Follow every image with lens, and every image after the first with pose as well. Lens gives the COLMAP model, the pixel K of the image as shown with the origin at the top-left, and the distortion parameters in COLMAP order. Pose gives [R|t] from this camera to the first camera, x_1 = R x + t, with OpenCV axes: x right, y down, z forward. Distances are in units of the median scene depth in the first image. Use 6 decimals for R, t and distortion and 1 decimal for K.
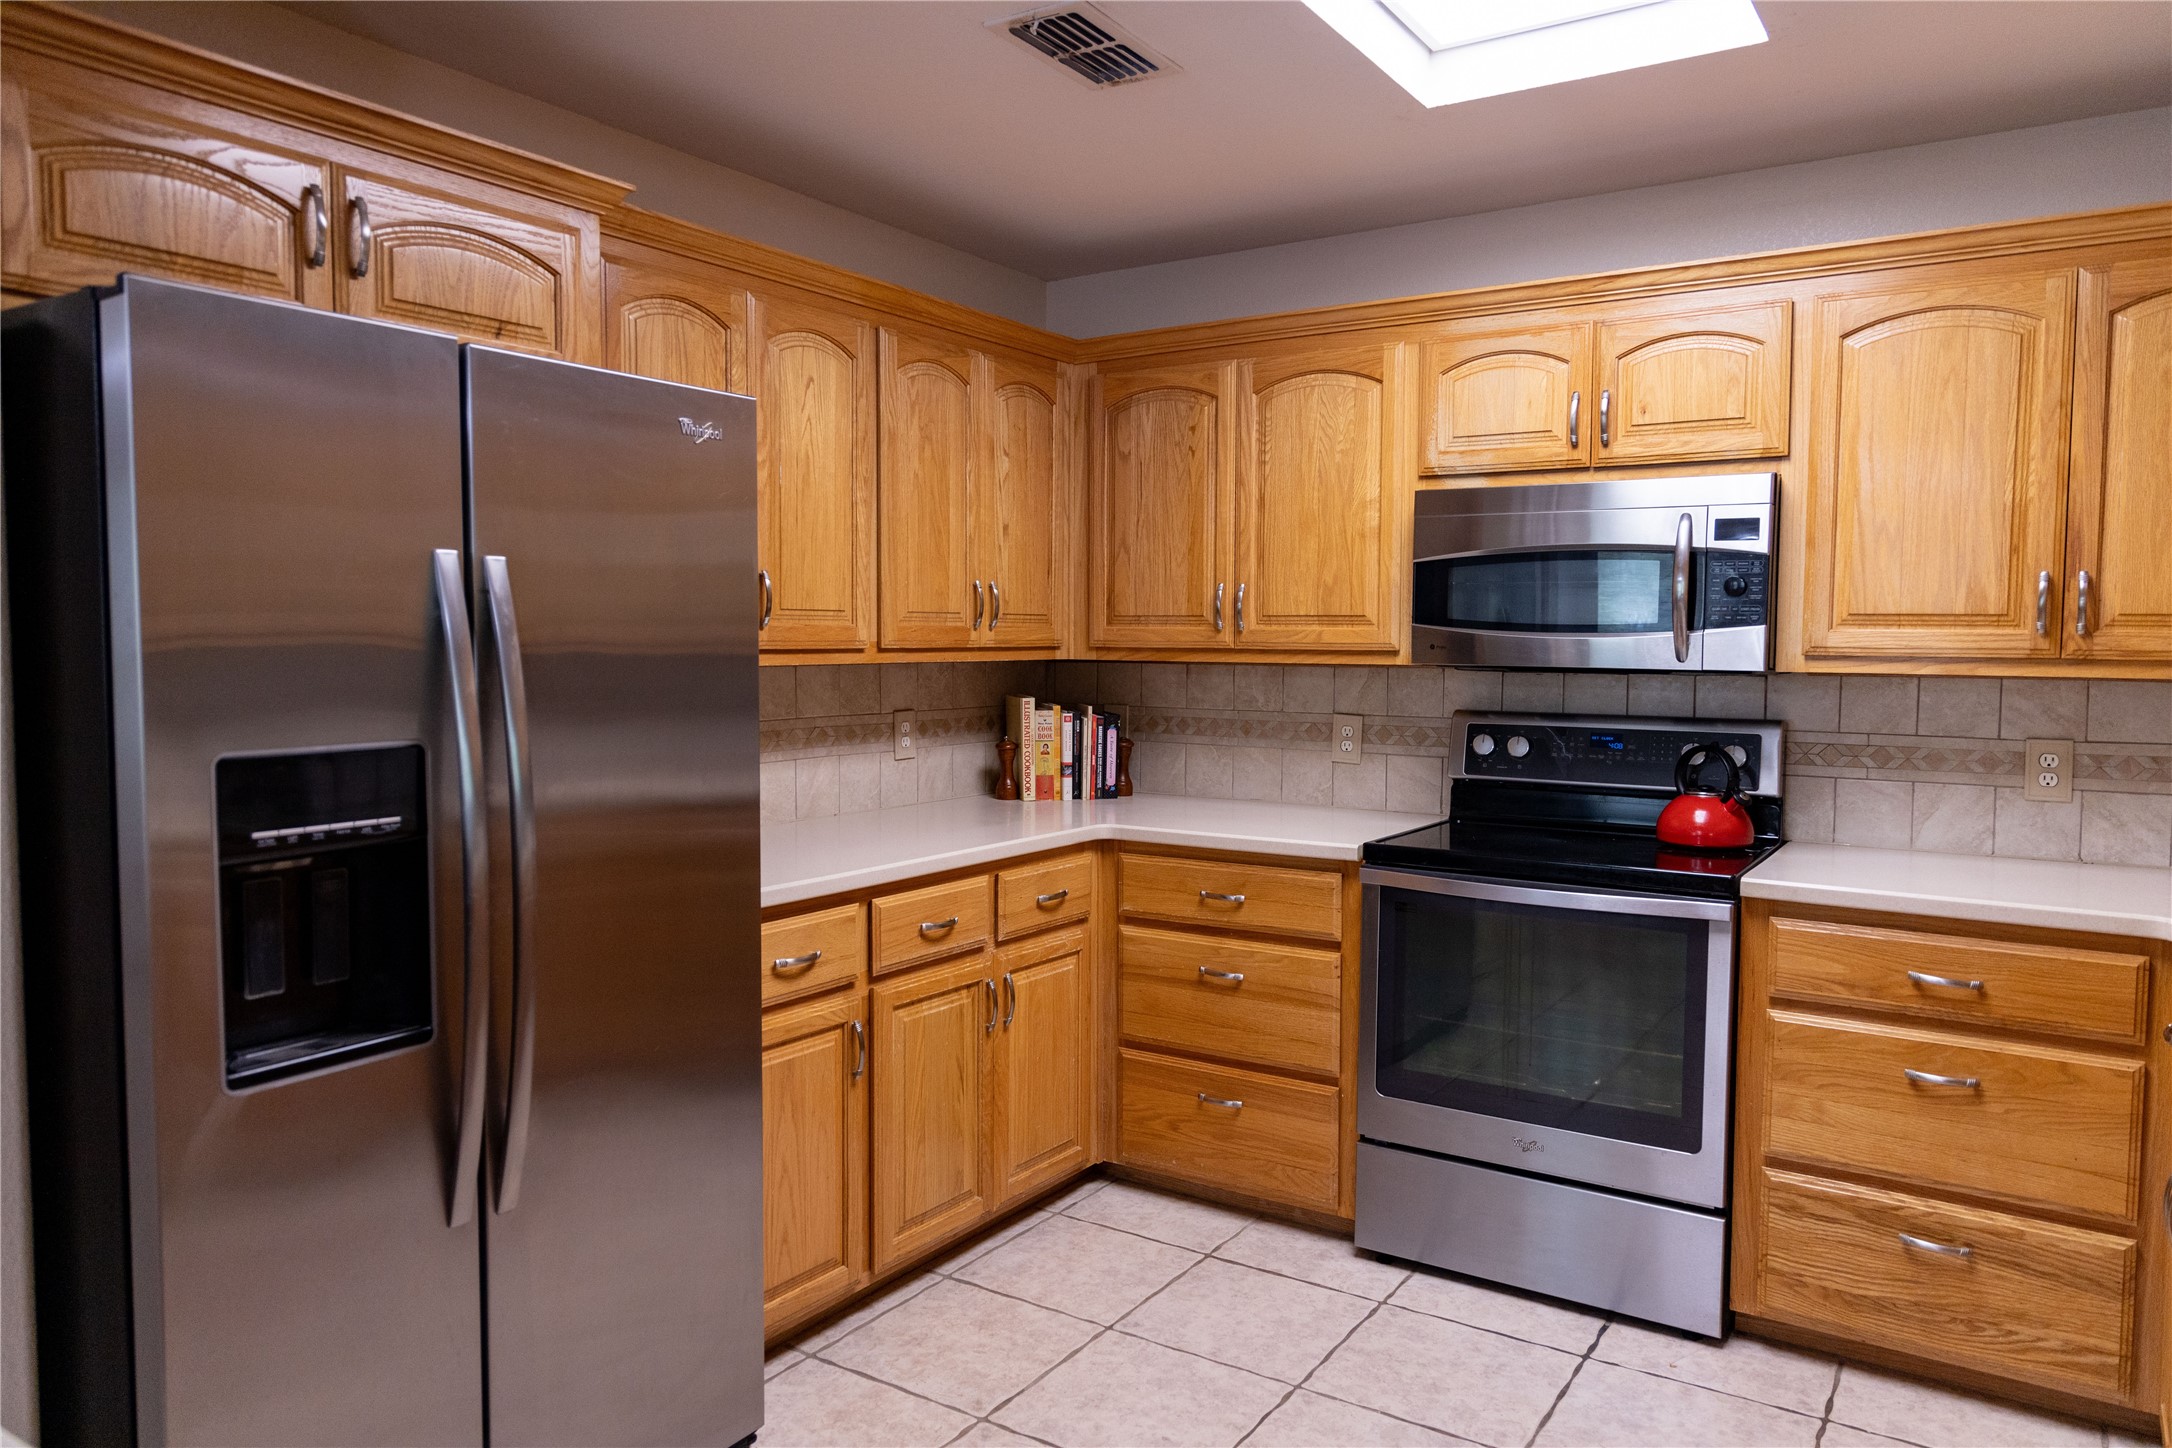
lens RADIAL K [[1457.7, 0, 1086.9], [0, 1457.7, 720.7], [0, 0, 1]] dist [-0.000218, -0.002025]
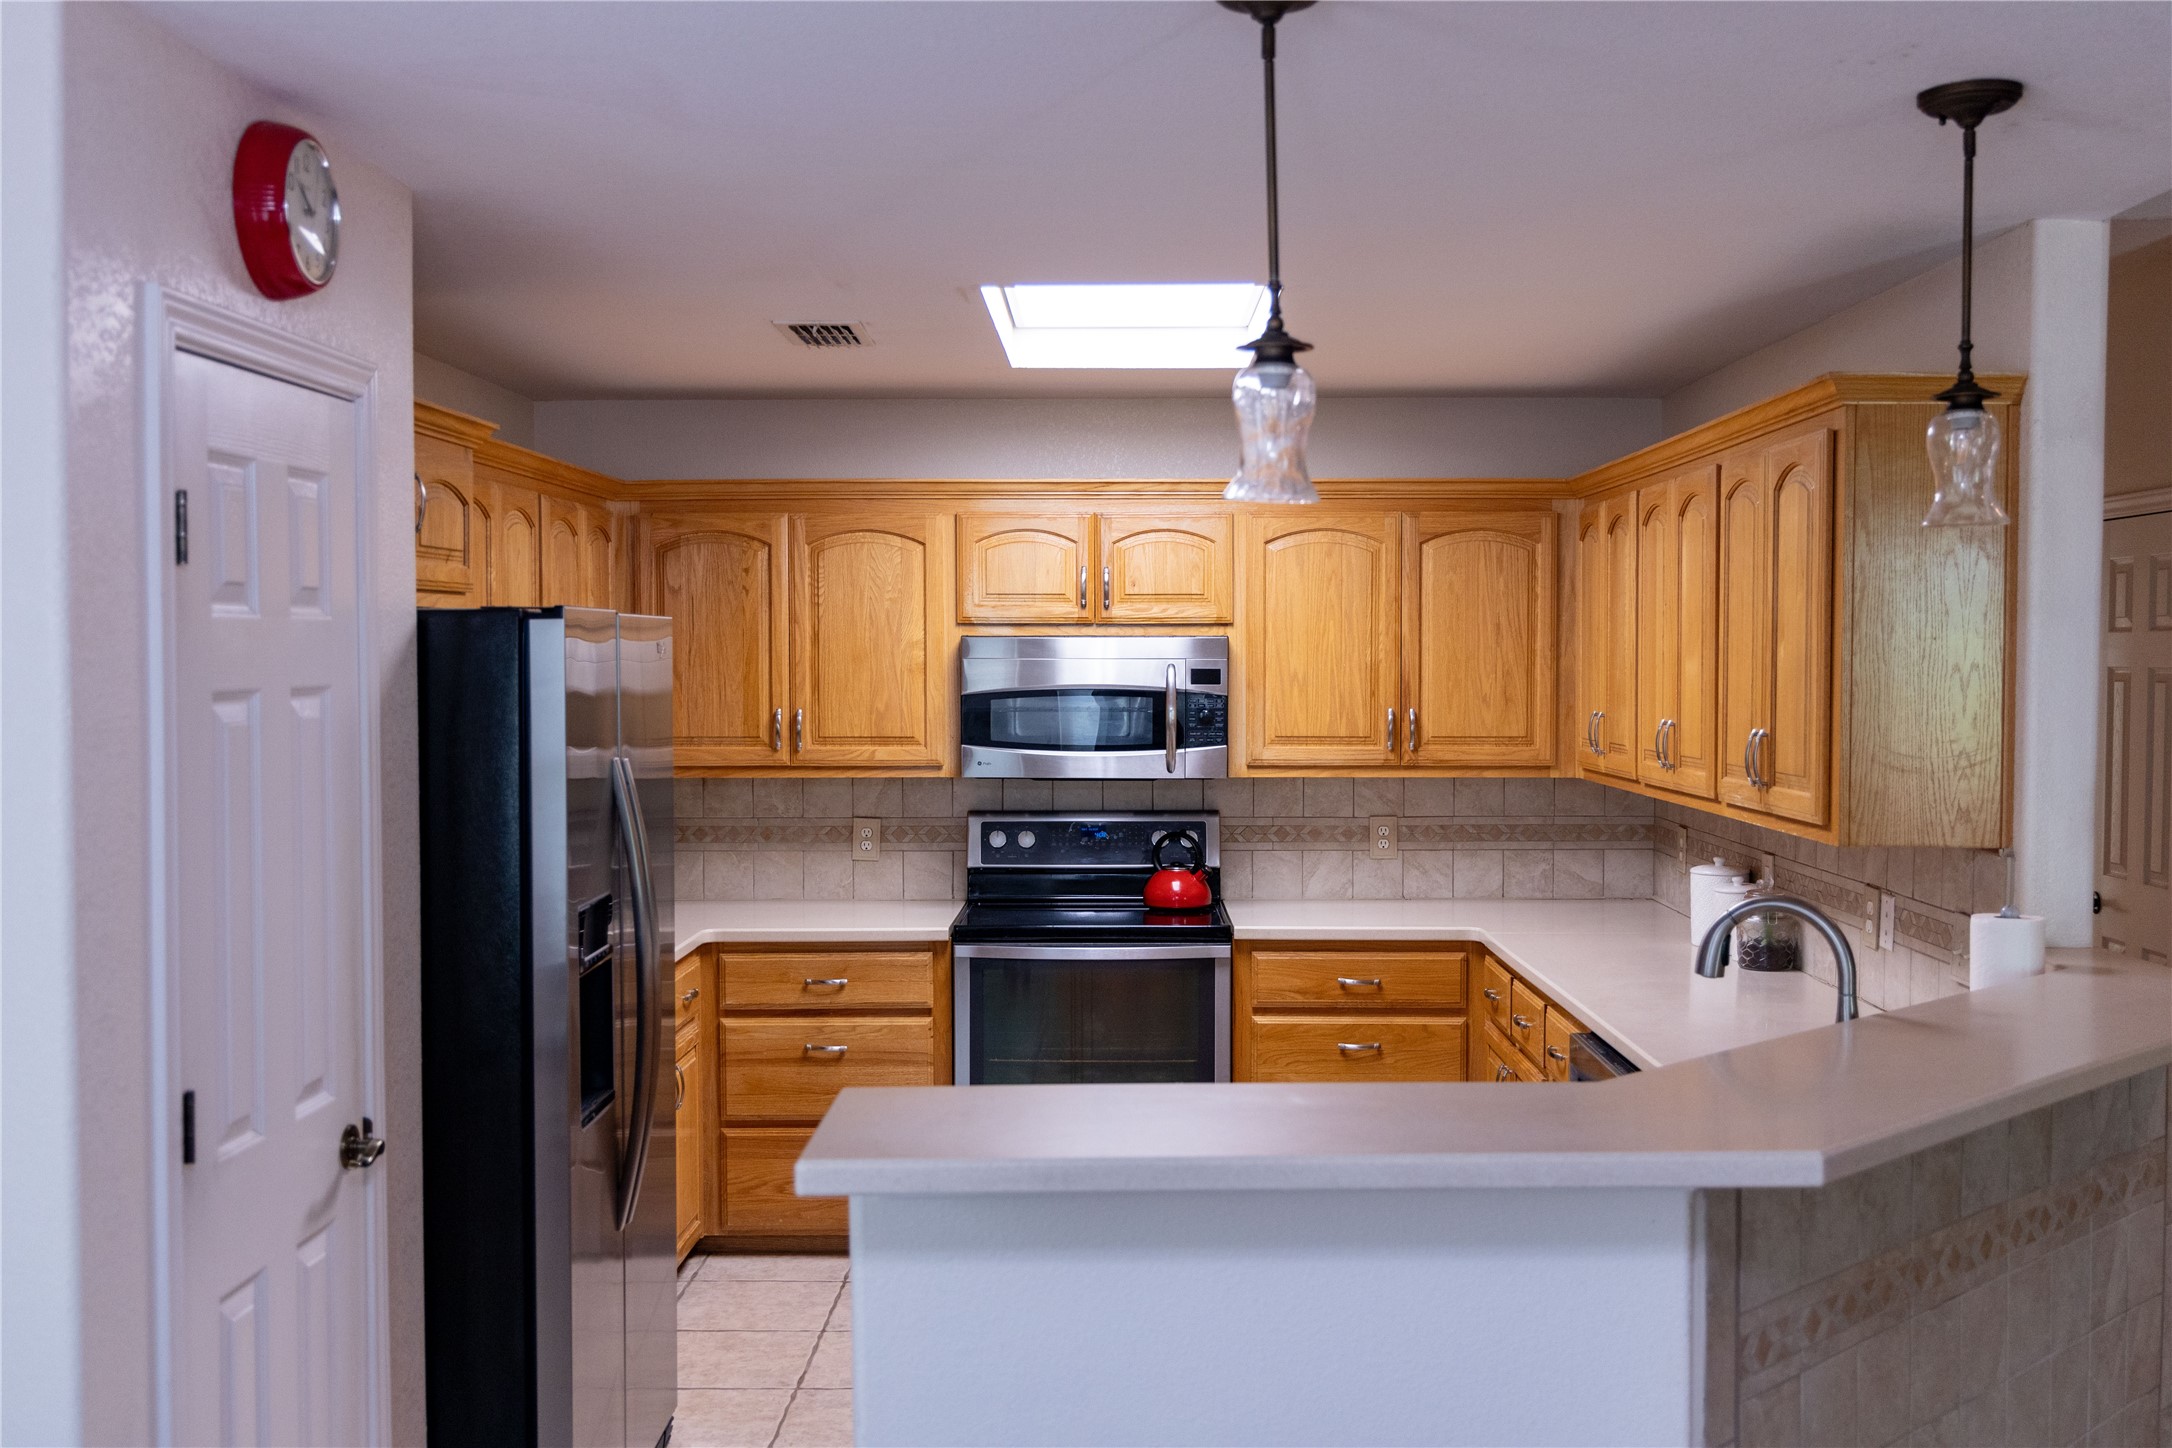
lens RADIAL K [[2106.2, 0, 1087.5], [0, 2106.2, 724.5], [0, 0, 1]] dist [-0.008496, 0.000000]
pose [[0.844607, -0.027035, 0.534703, -0.668709], [0.039168, 0.999168, -0.011350, -0.062579], [-0.533952, 0.030530, 0.844964, -0.585187]]
